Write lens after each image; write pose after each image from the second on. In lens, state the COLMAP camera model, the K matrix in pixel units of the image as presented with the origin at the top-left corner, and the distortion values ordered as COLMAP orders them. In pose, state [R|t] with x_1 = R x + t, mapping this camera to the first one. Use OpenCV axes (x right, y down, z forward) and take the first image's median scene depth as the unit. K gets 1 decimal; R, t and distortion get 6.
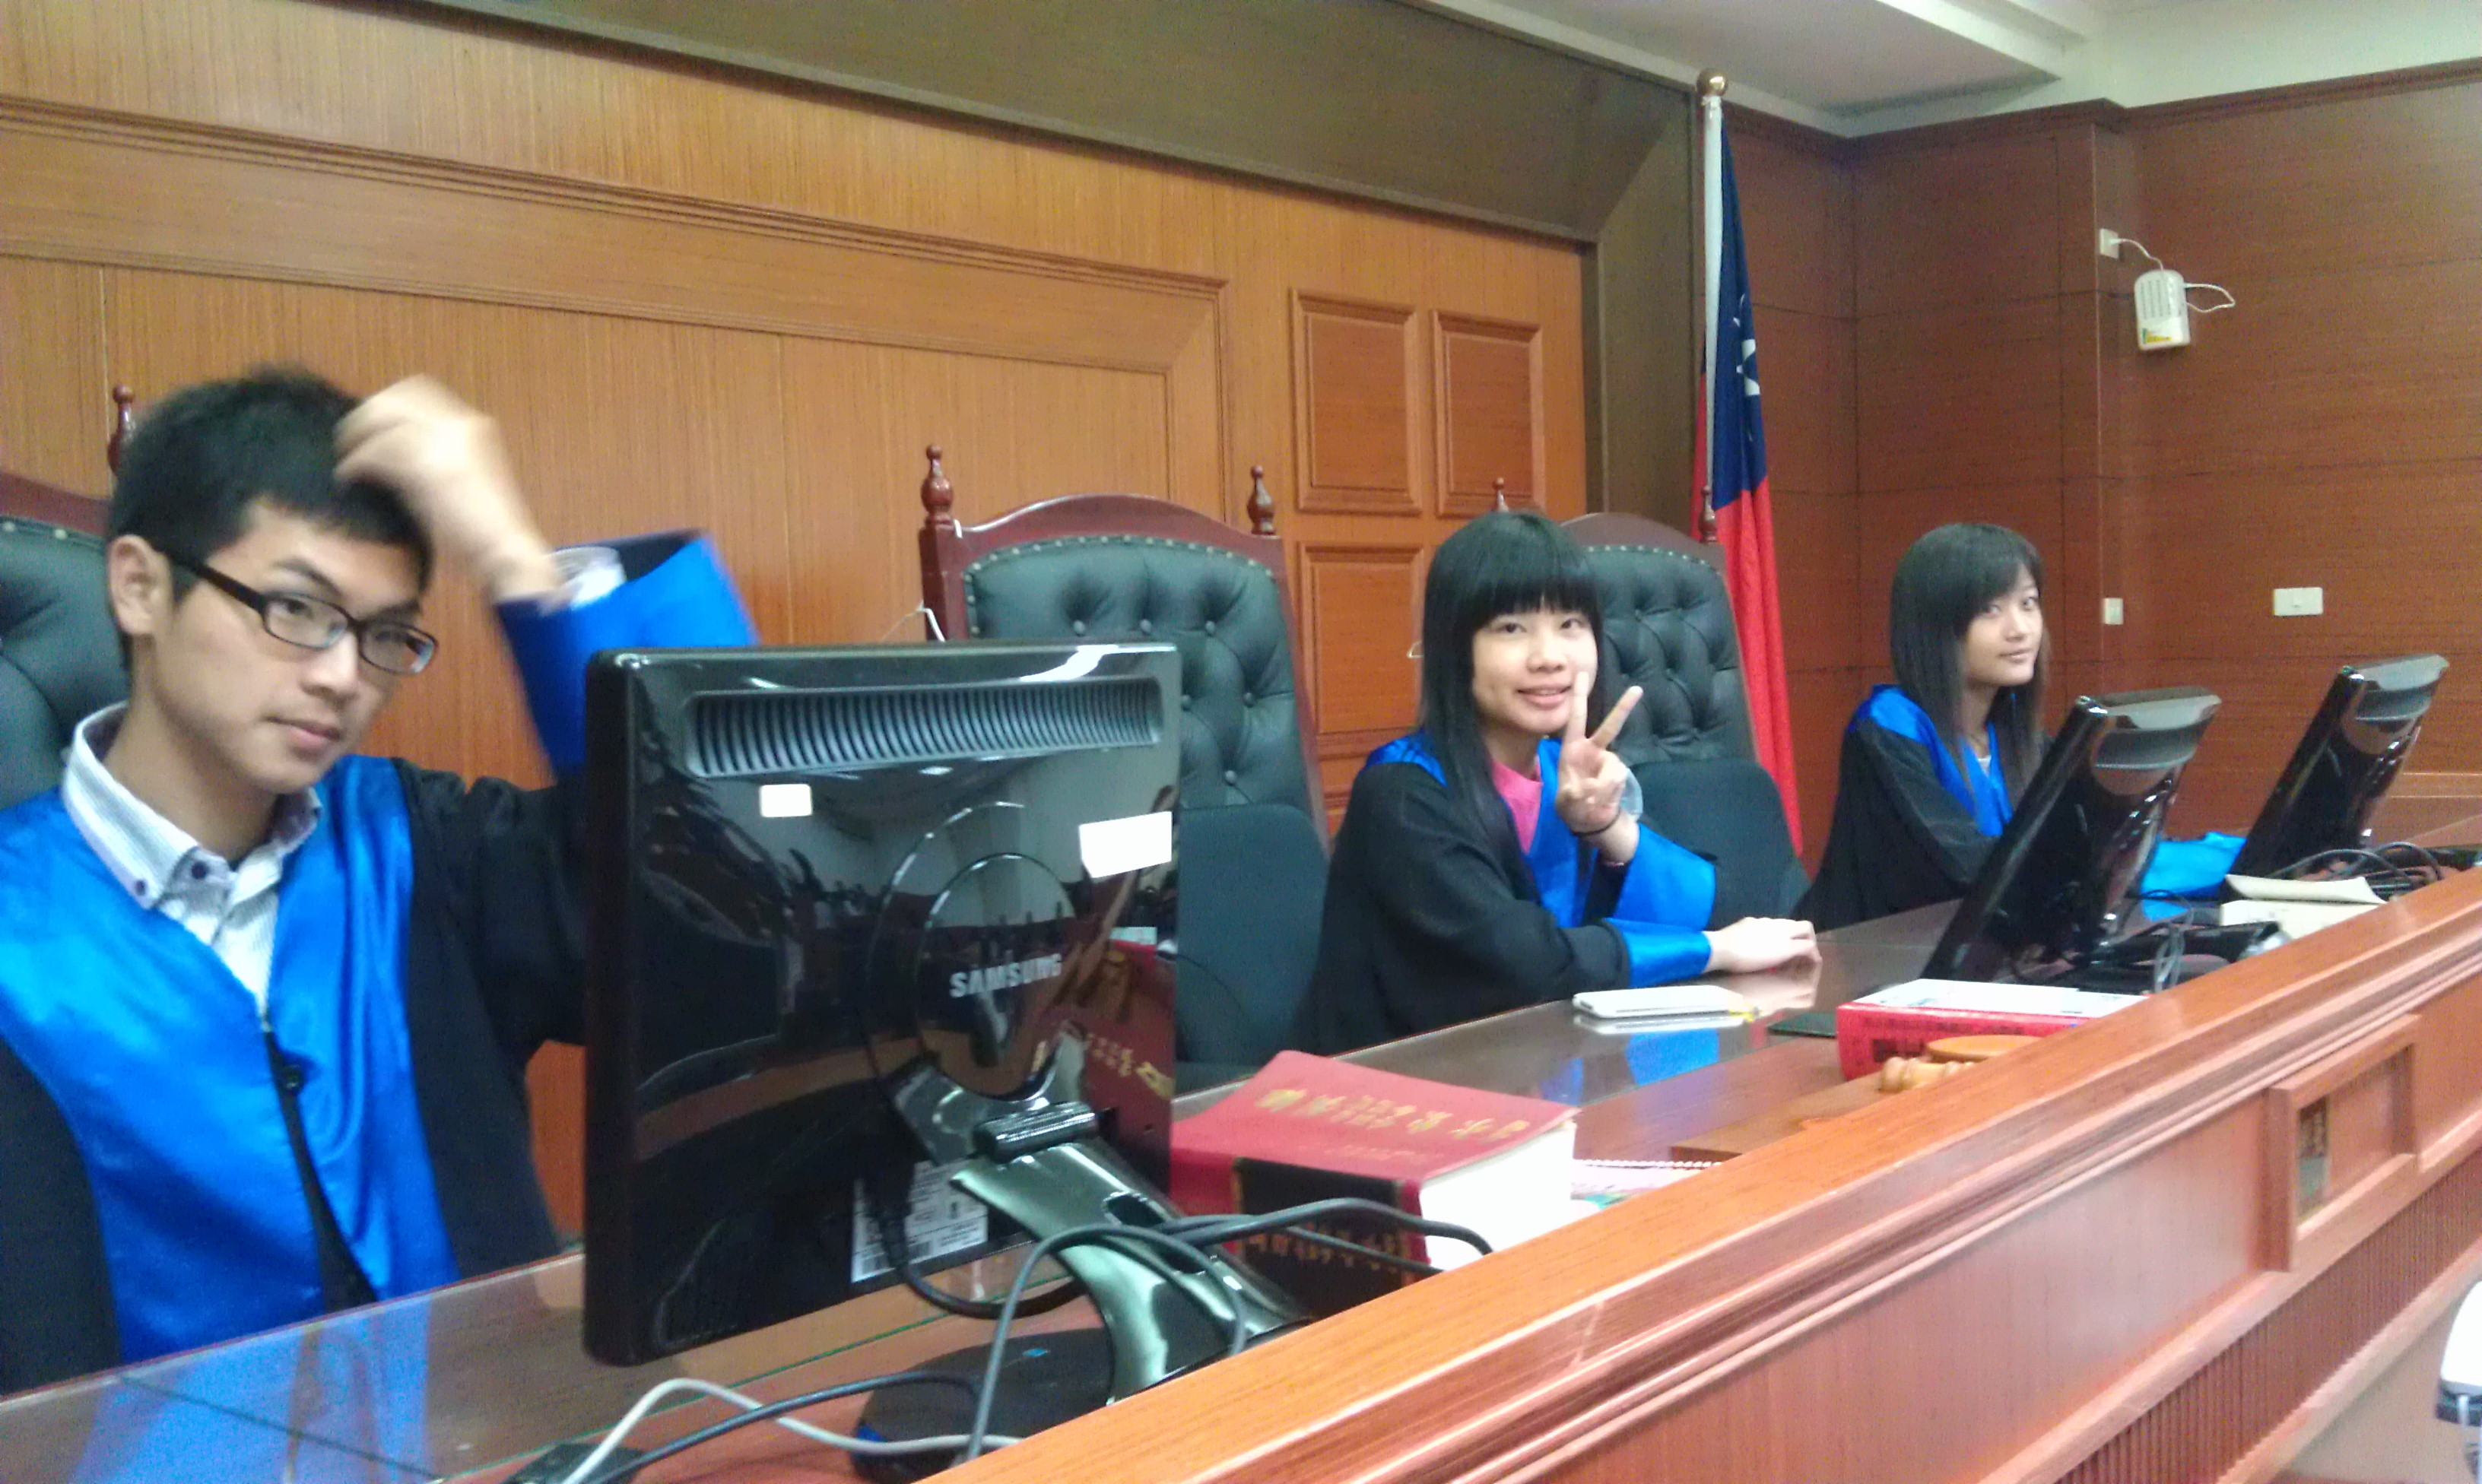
lens RADIAL K [[2466.6, 0, 1253.4], [0, 2466.6, 800.6], [0, 0, 1]] dist [0.143982, -0.487006]
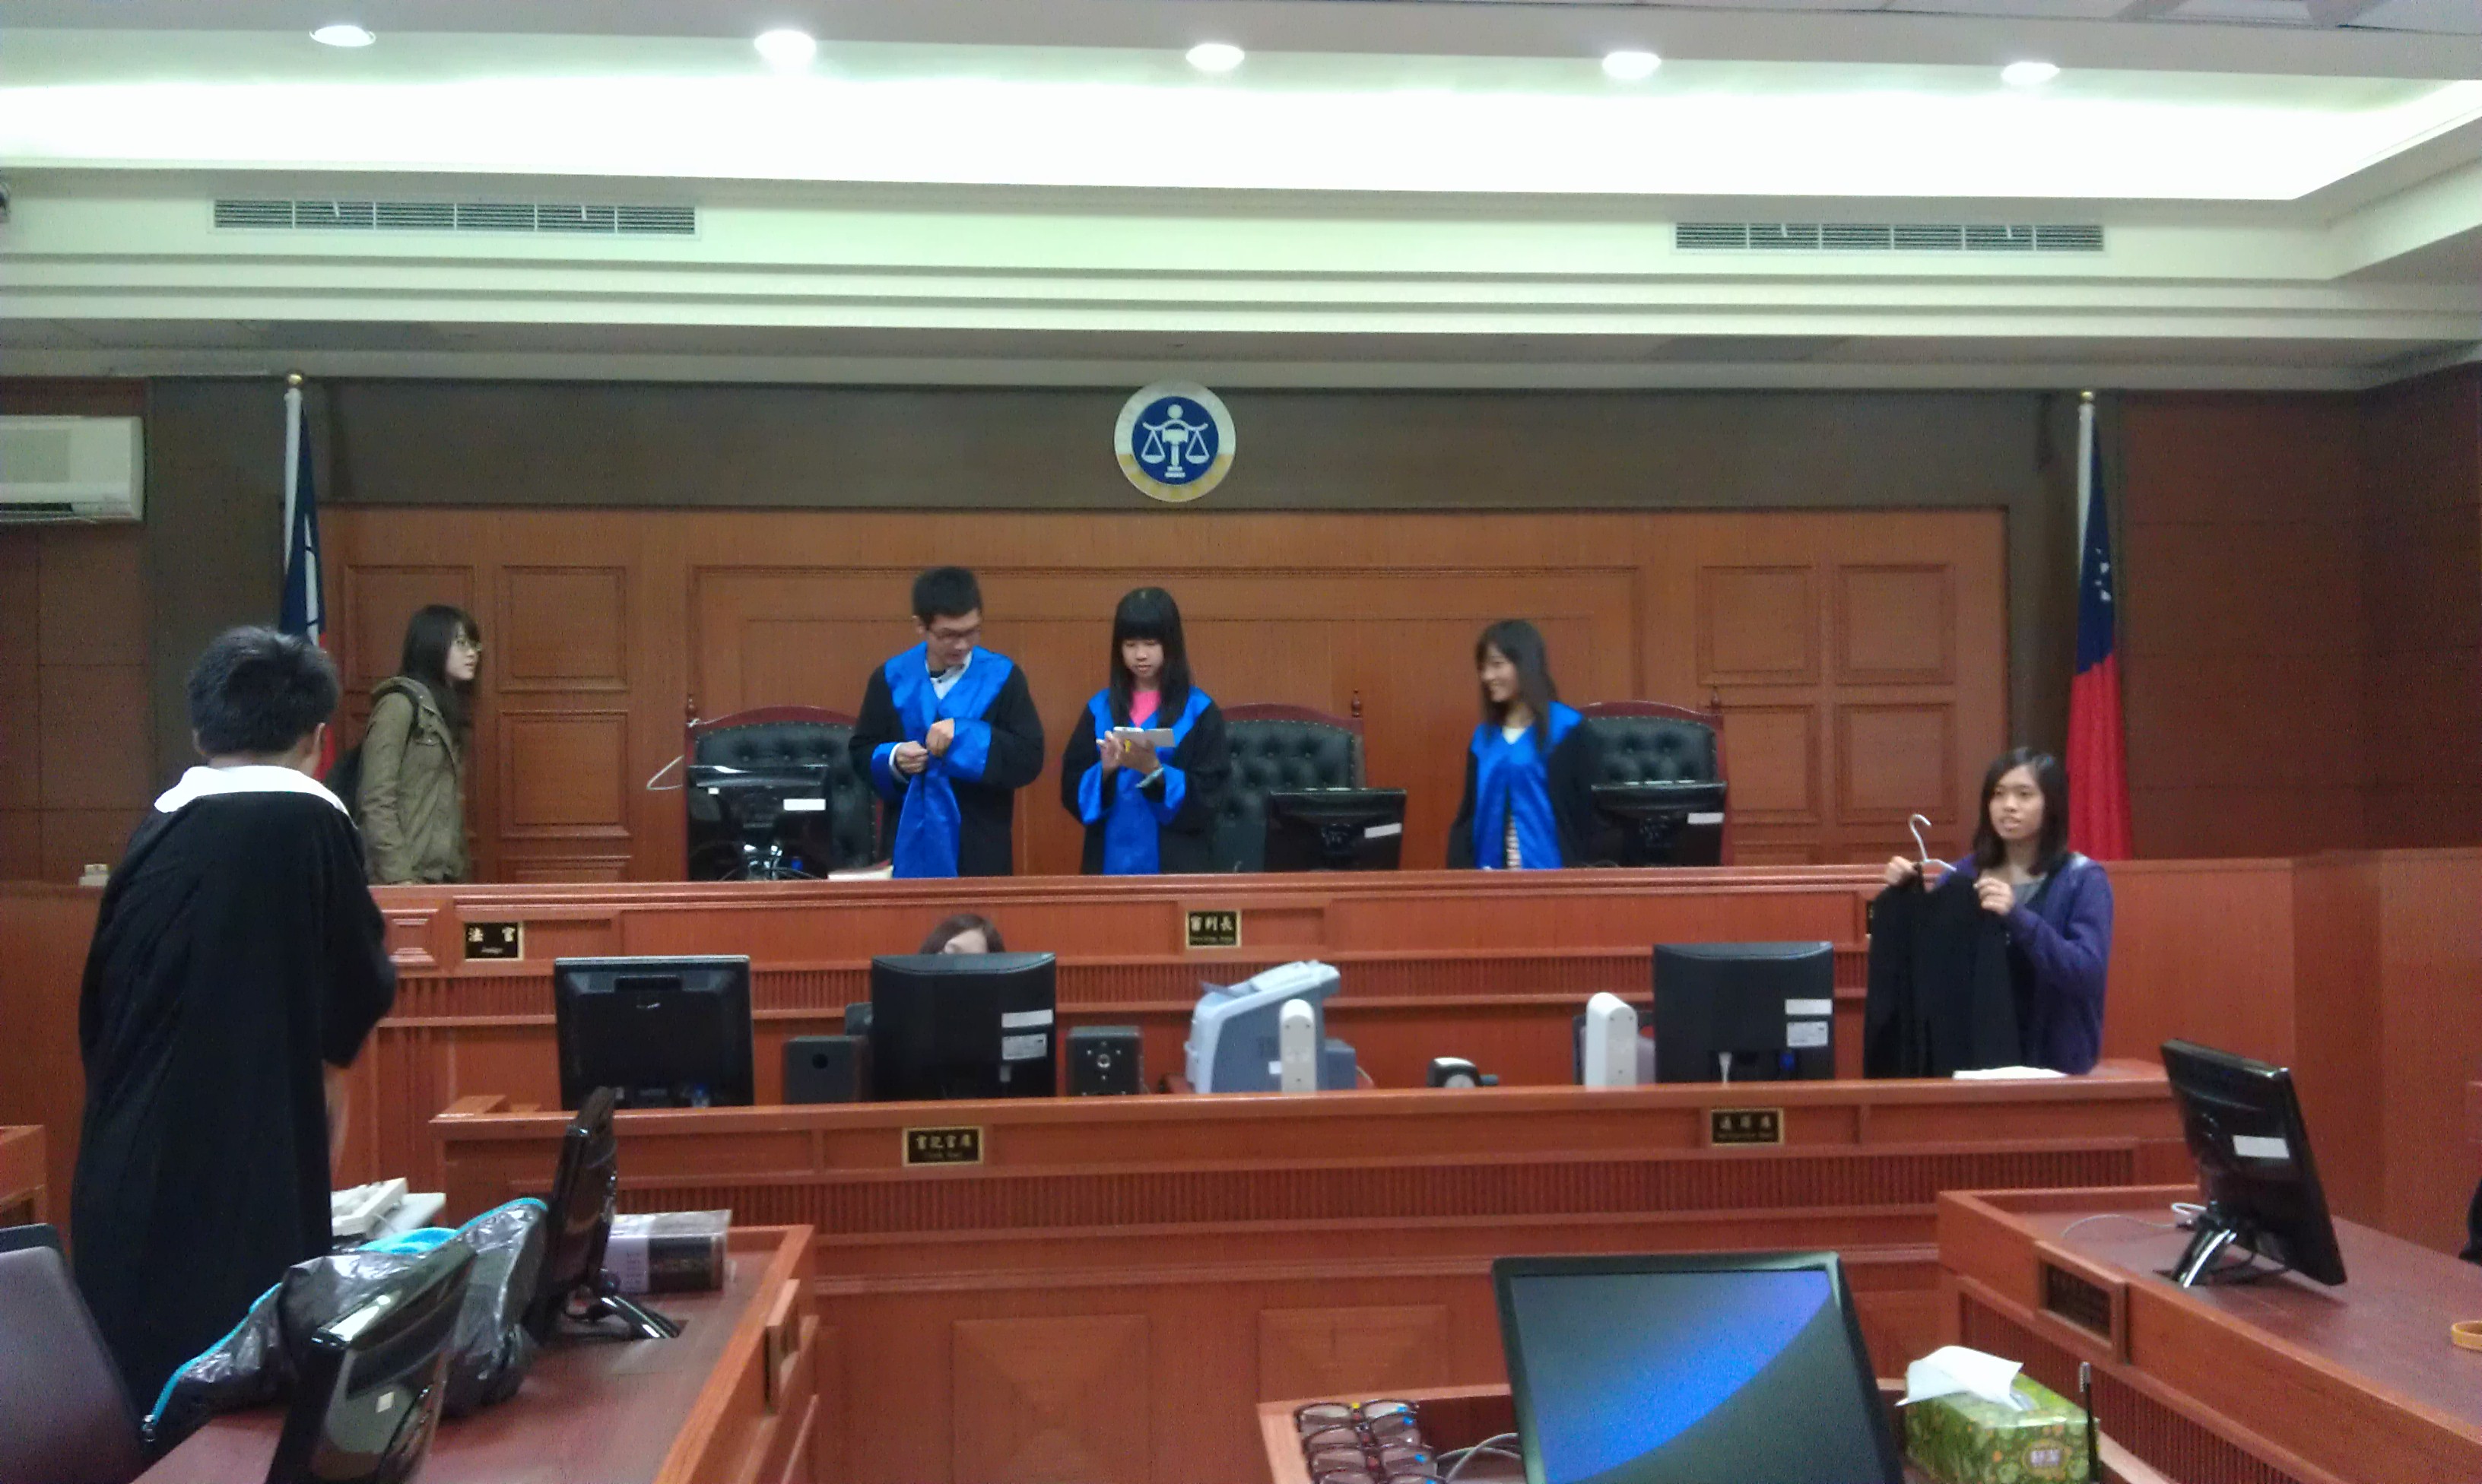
lens RADIAL K [[2466.6, 0, 1253.4], [0, 2466.6, 800.6], [0, 0, 1]] dist [0.143982, -0.487006]
pose [[0.697994, 0.034908, -0.715252, 1.019964], [-0.057301, 0.998331, -0.007194, -0.002642], [0.713807, 0.046006, 0.698830, -0.456819]]
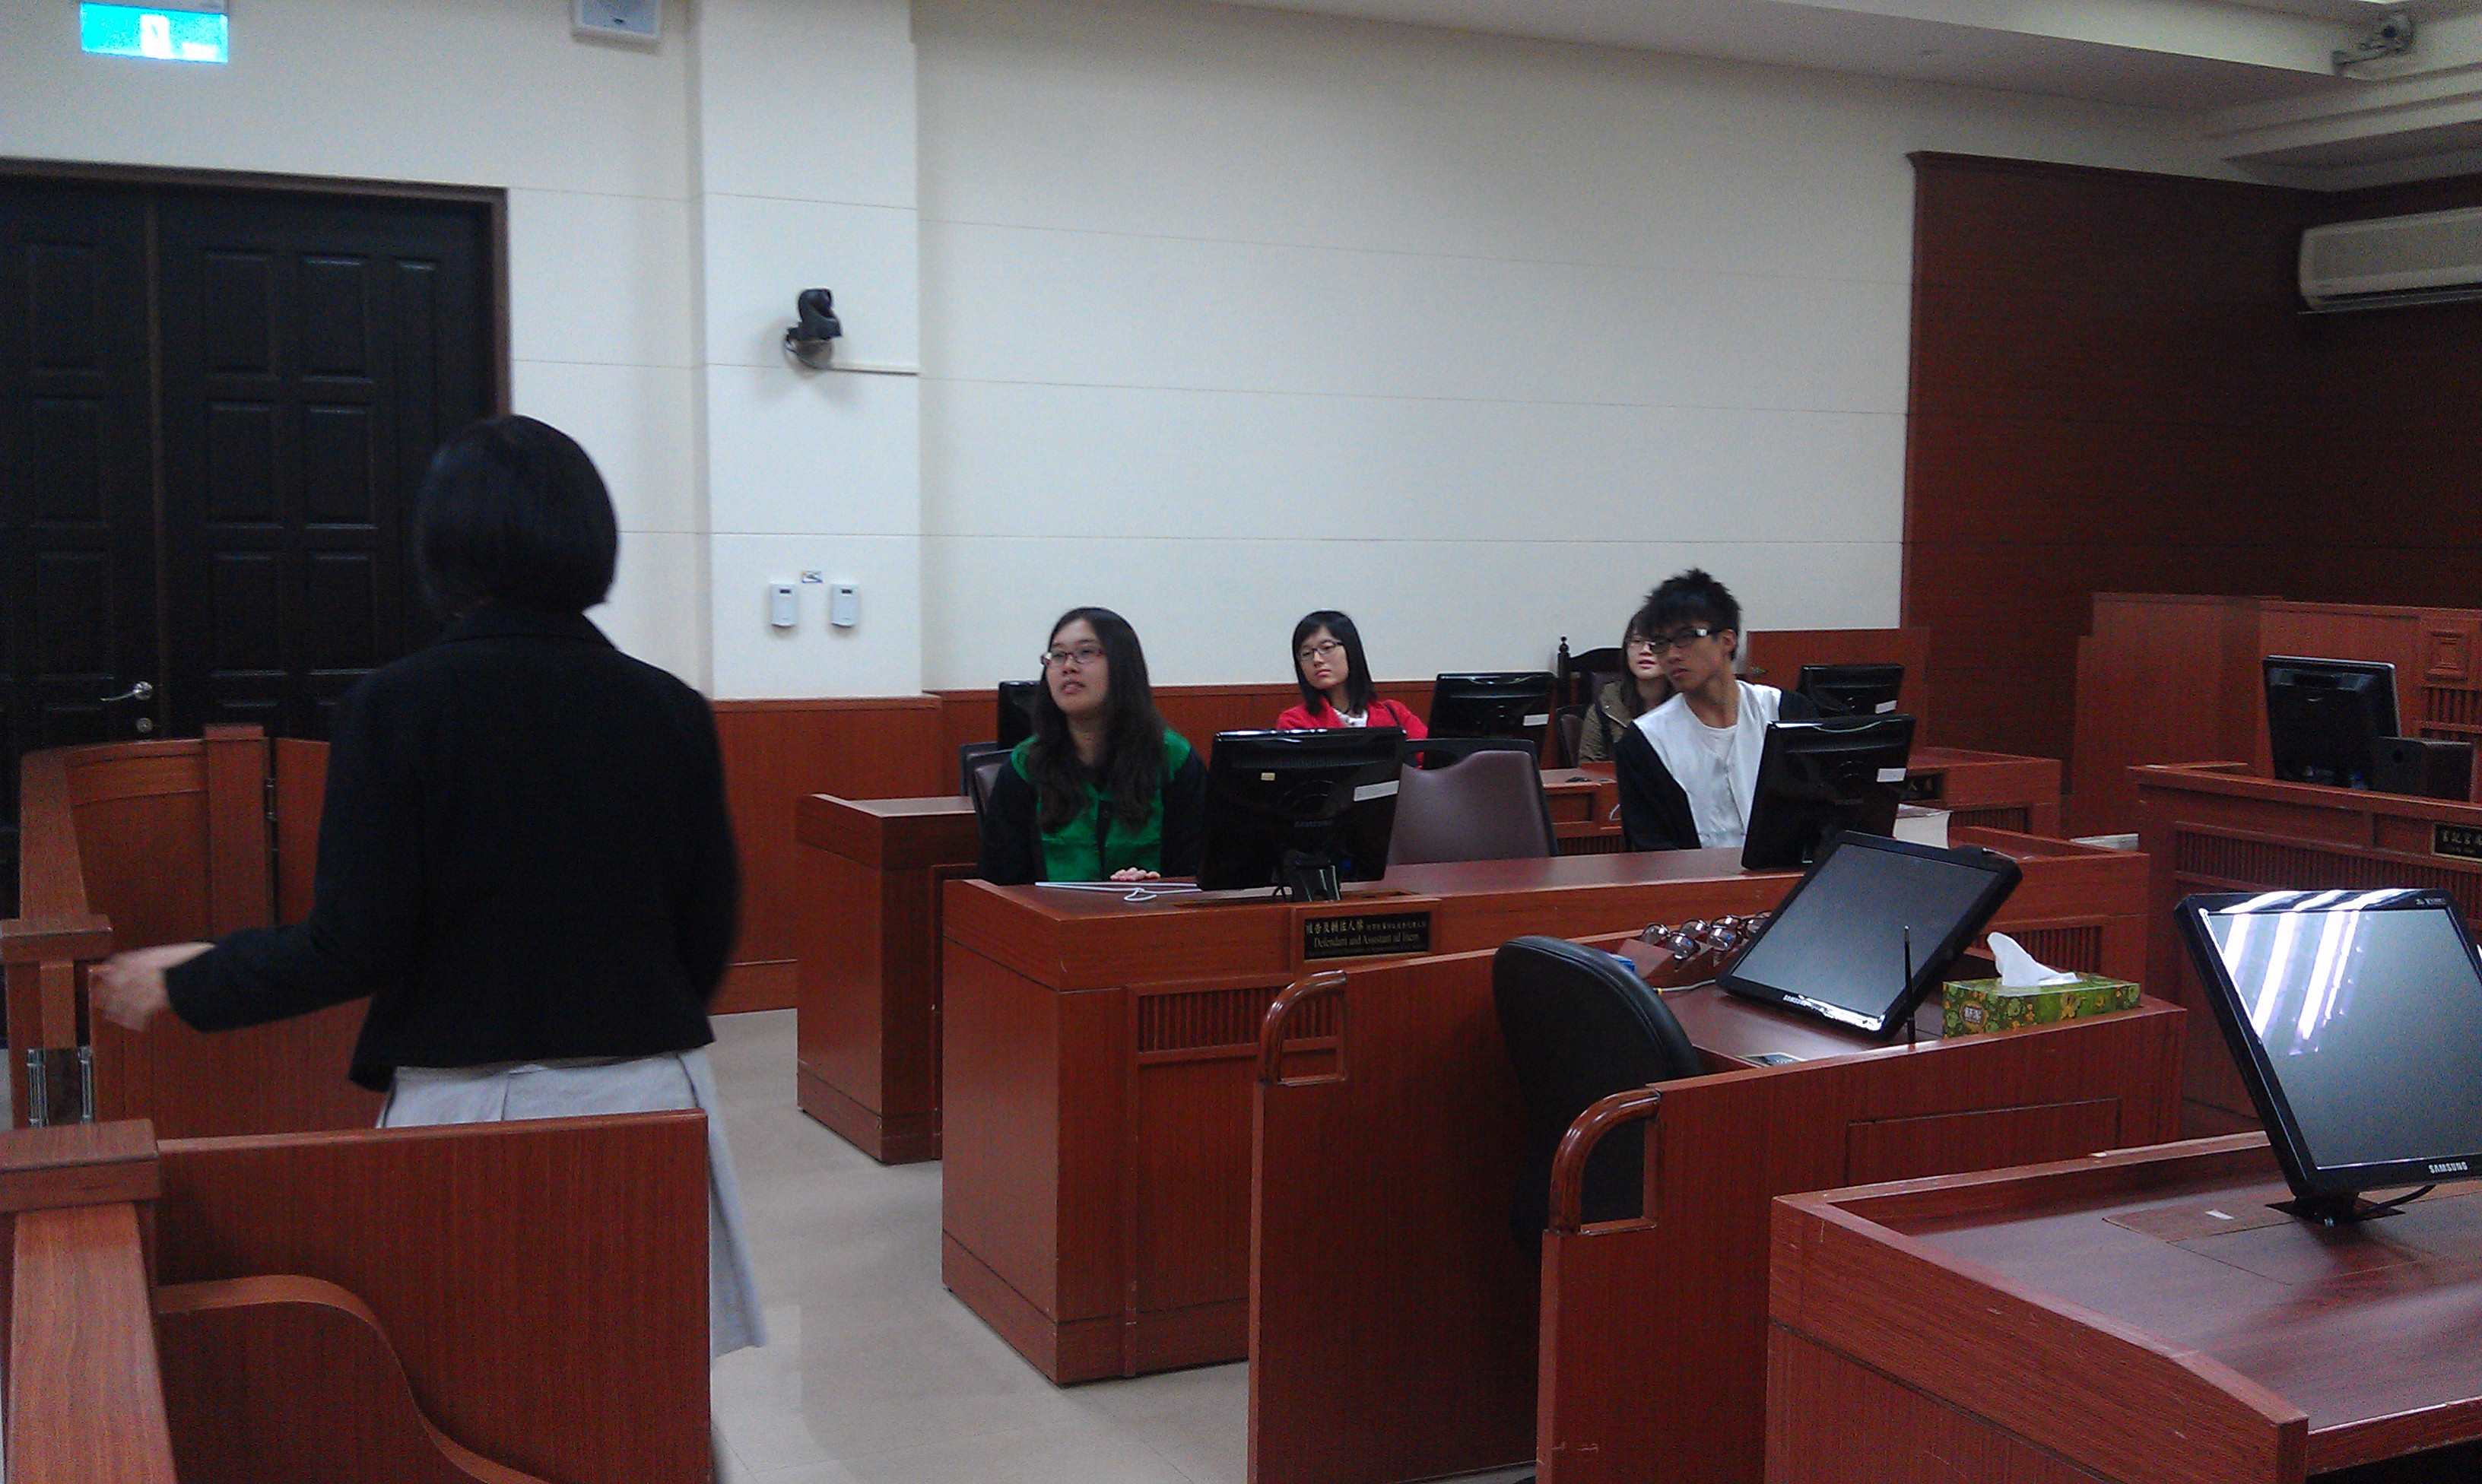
lens RADIAL K [[2498.2, 0, 1214.6], [0, 2498.2, 774.8], [0, 0, 1]] dist [0.083863, -0.368417]
pose [[-0.451649, 0.114890, -0.884767, 1.409221], [-0.044729, 0.987511, 0.151065, -0.032893], [0.891074, 0.107803, -0.440870, 0.079403]]
